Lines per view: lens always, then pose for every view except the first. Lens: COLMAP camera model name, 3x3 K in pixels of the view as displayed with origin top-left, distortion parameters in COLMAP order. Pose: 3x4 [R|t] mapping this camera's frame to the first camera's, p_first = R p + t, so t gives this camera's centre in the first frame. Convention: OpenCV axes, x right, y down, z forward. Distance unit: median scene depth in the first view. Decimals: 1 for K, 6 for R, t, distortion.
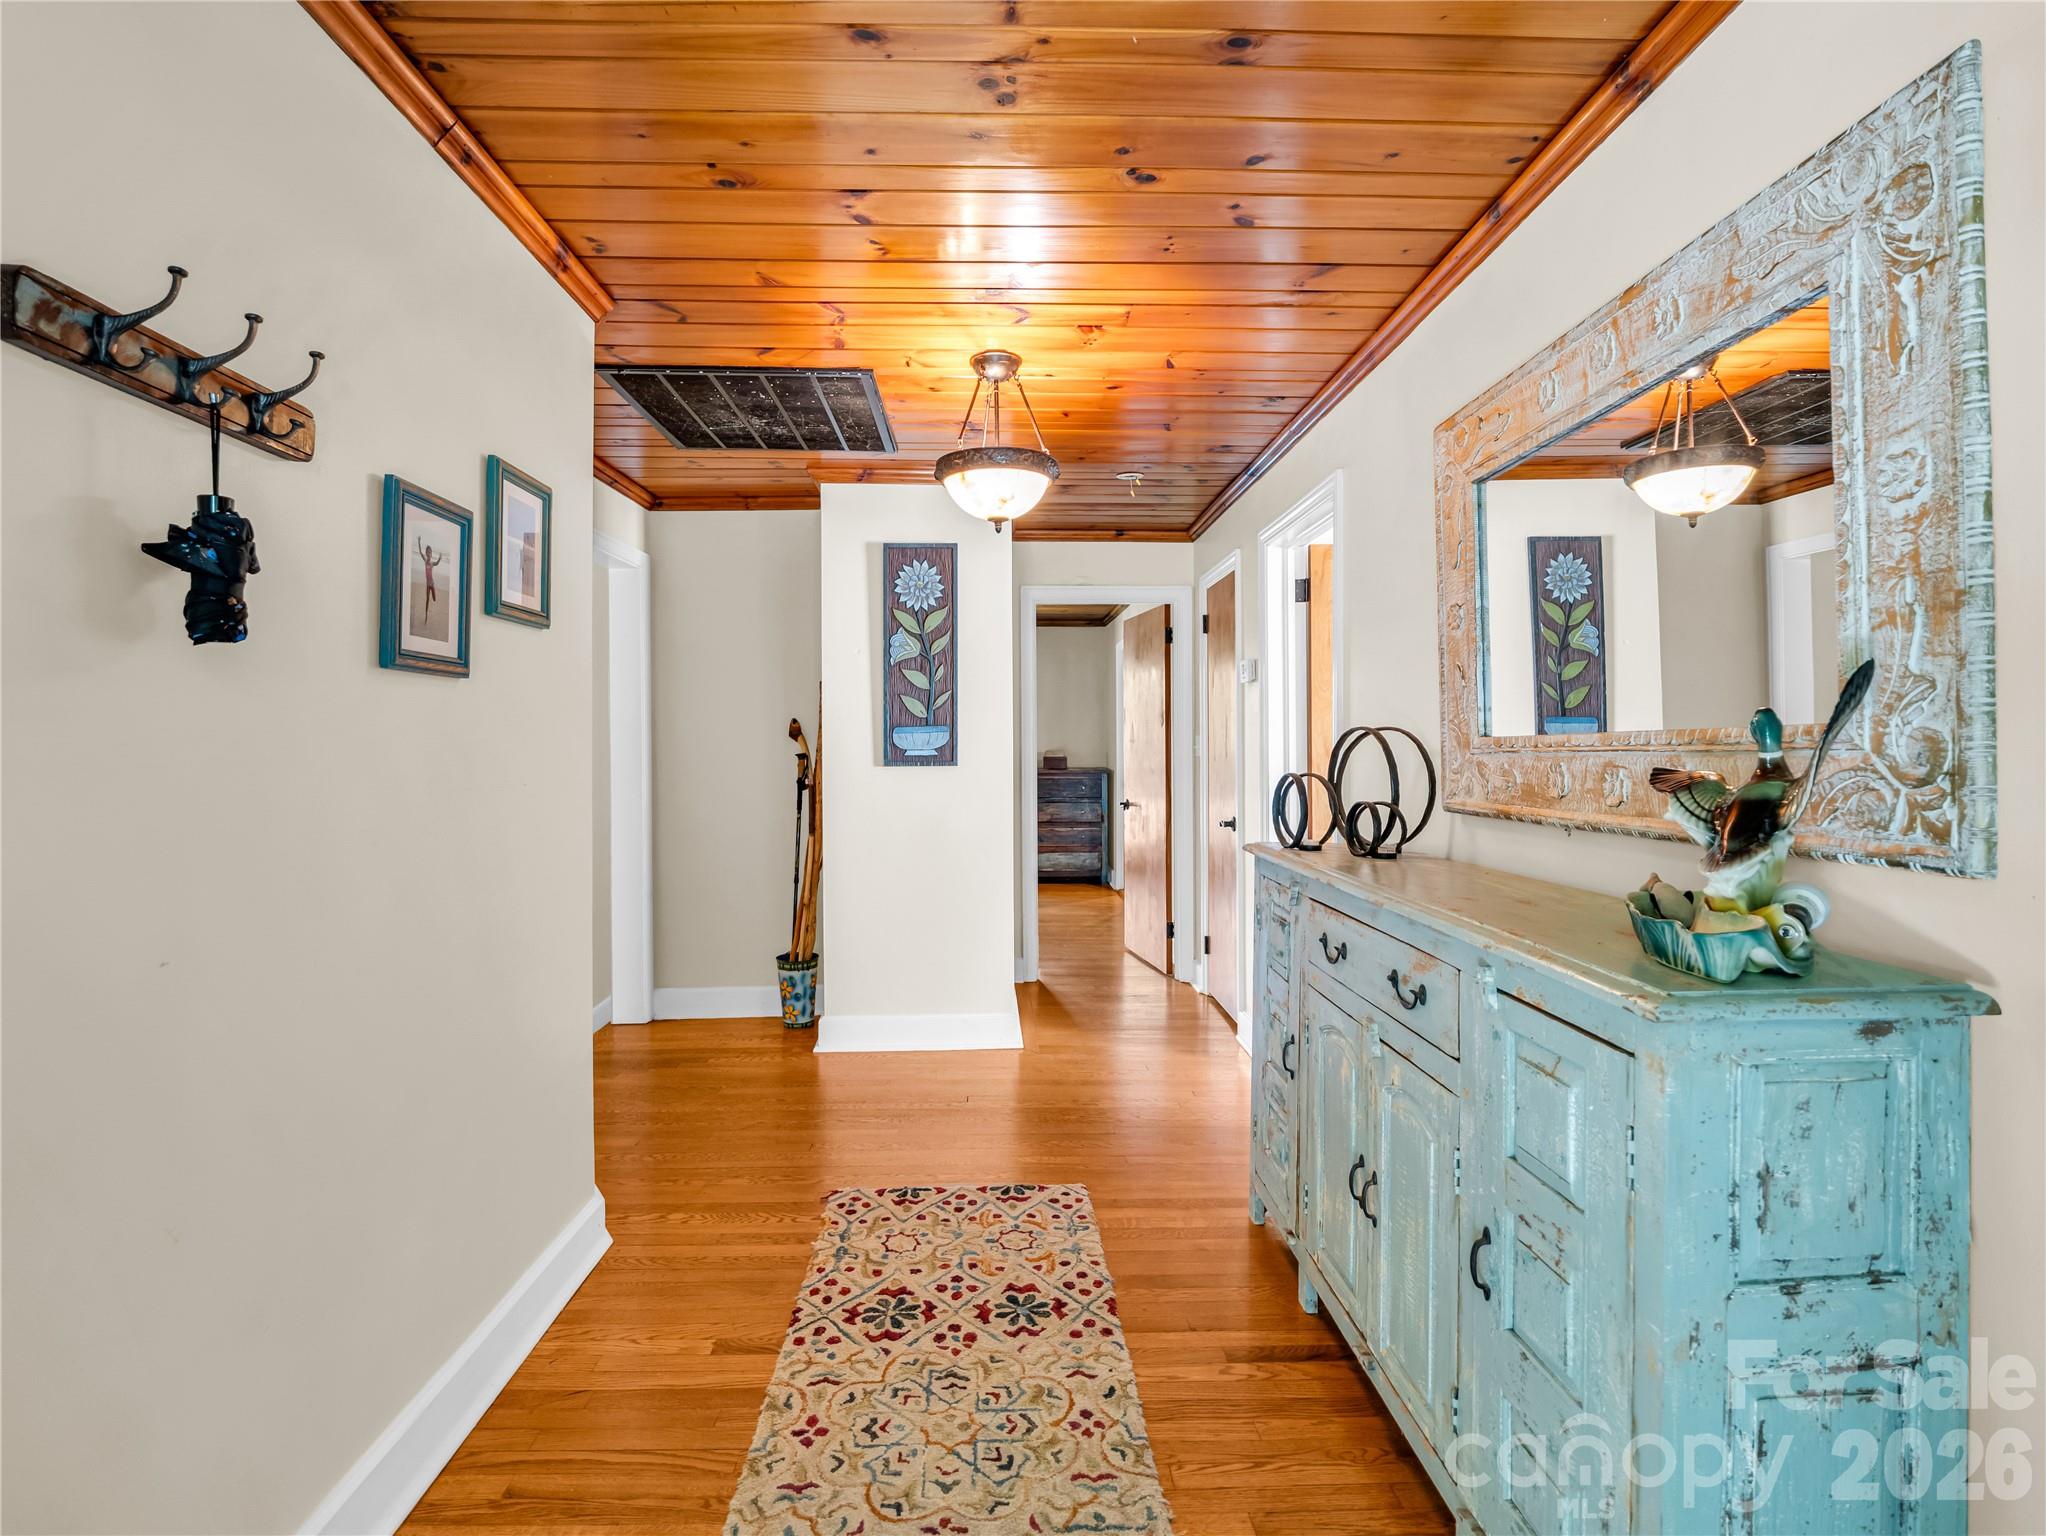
lens RADIAL K [[1001.6, 0, 1021.6], [0, 1001.6, 754.4], [0, 0, 1]] dist [-0.019489, -0.001652]
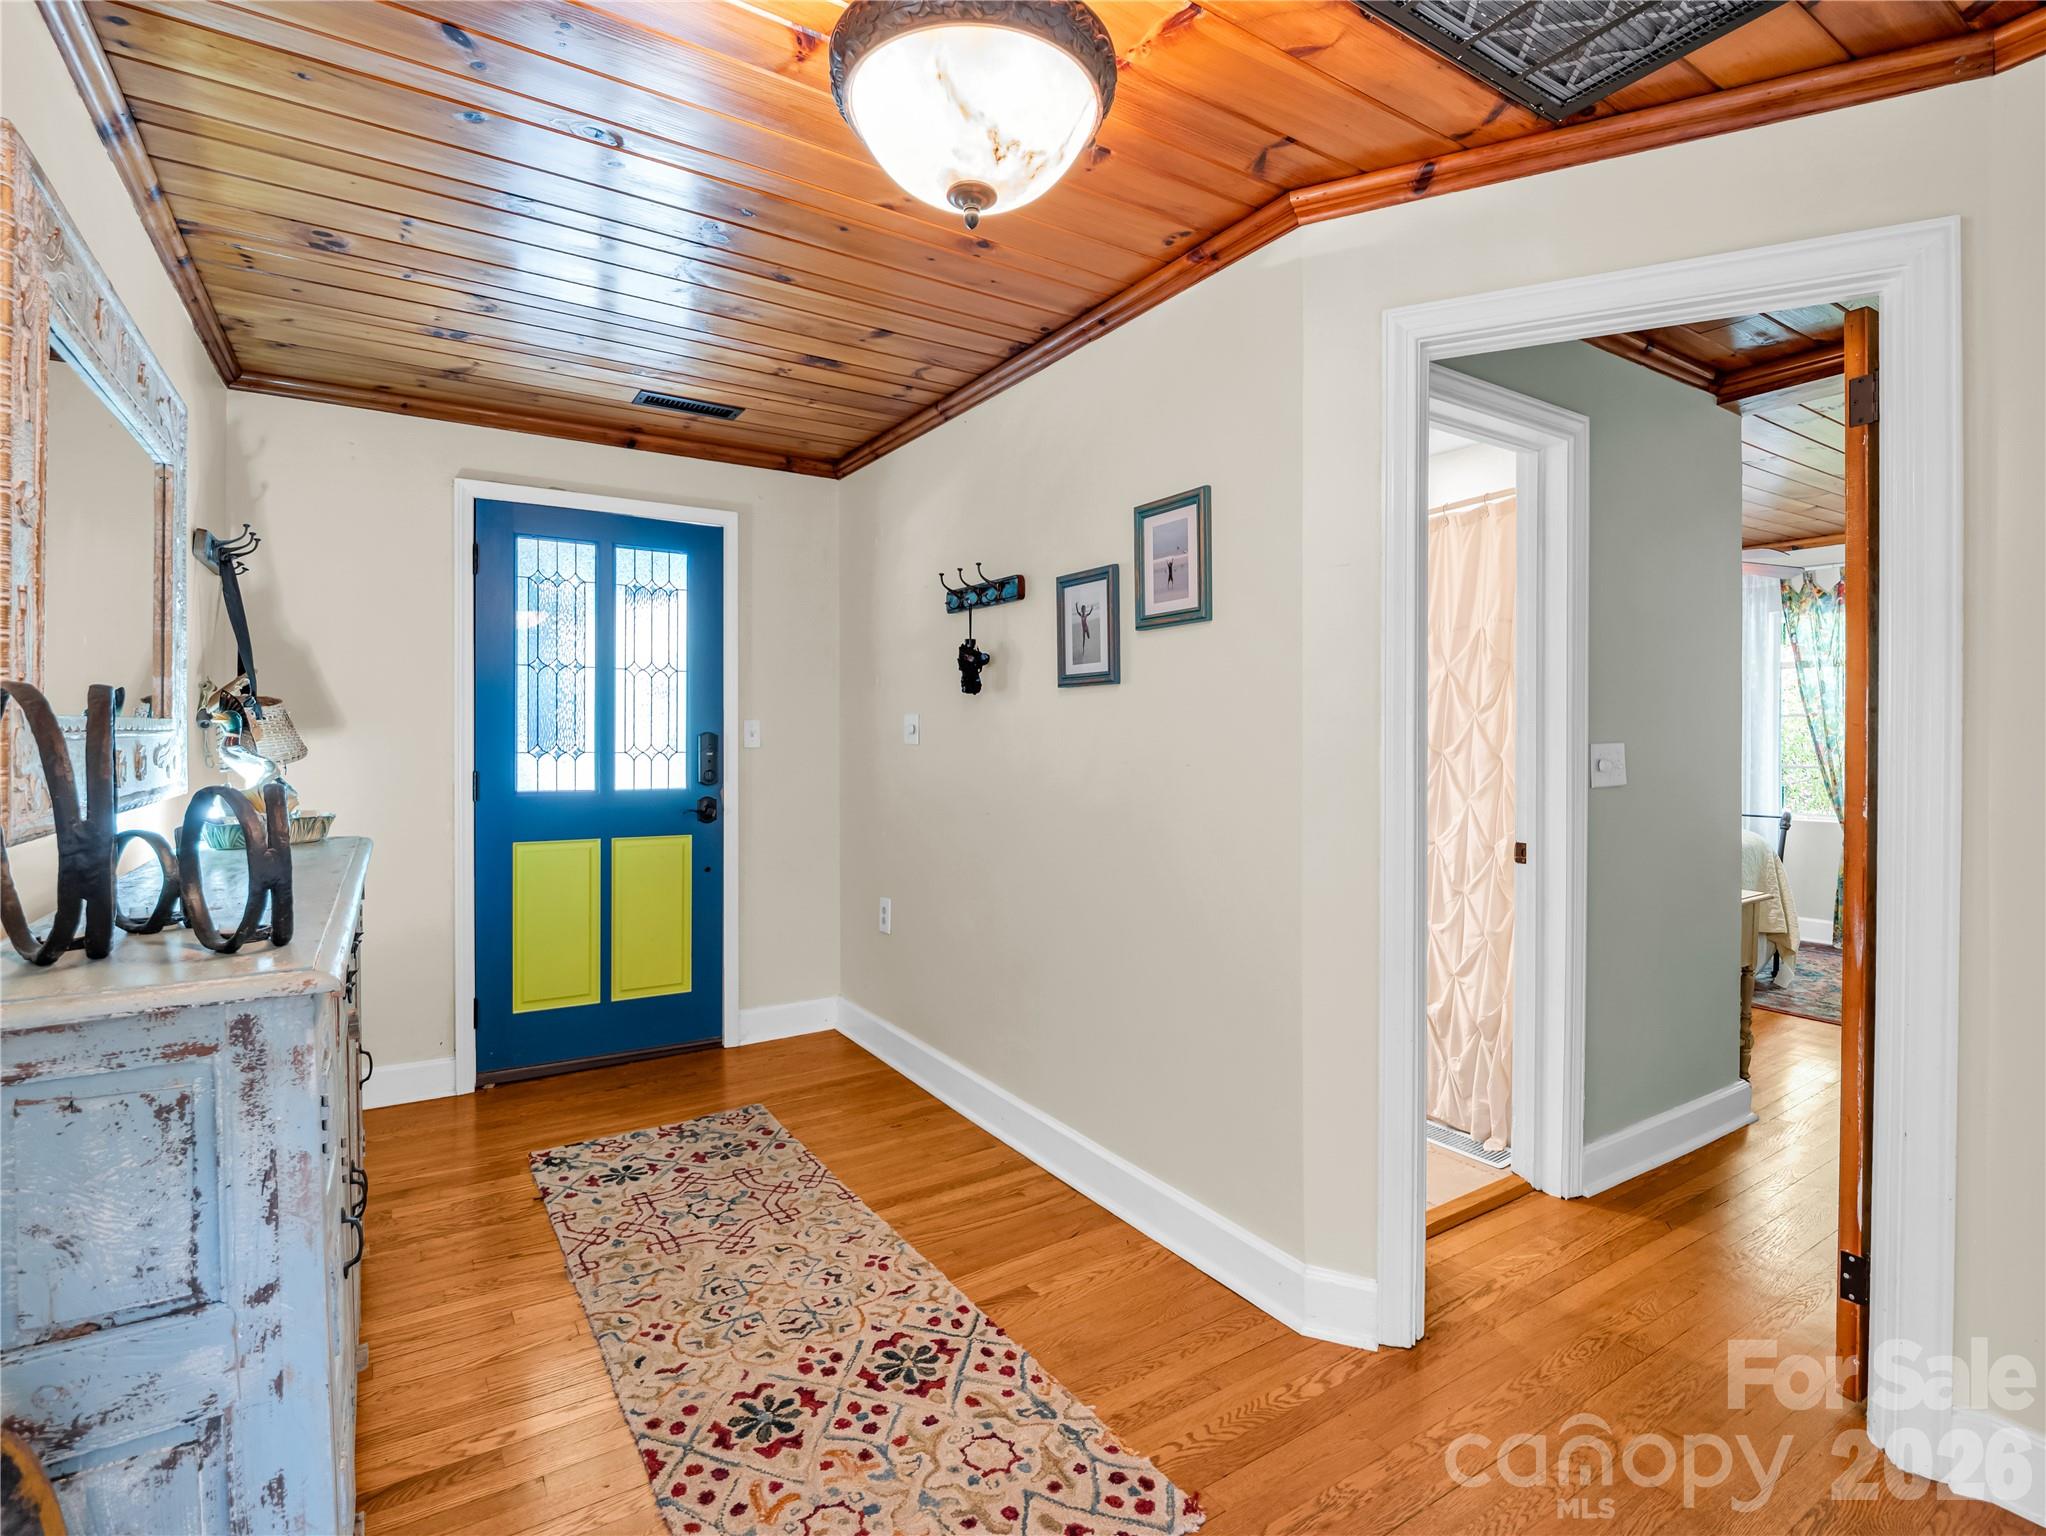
lens RADIAL K [[1001.6, 0, 1023.4], [0, 1001.6, 750.9], [0, 0, 1]] dist [-0.019489, -0.001652]
pose [[-0.858448, 0.008522, -0.512830, 0.240640], [-0.004682, 0.999690, 0.024450, -0.013683], [0.512879, 0.023390, -0.858142, 1.857002]]
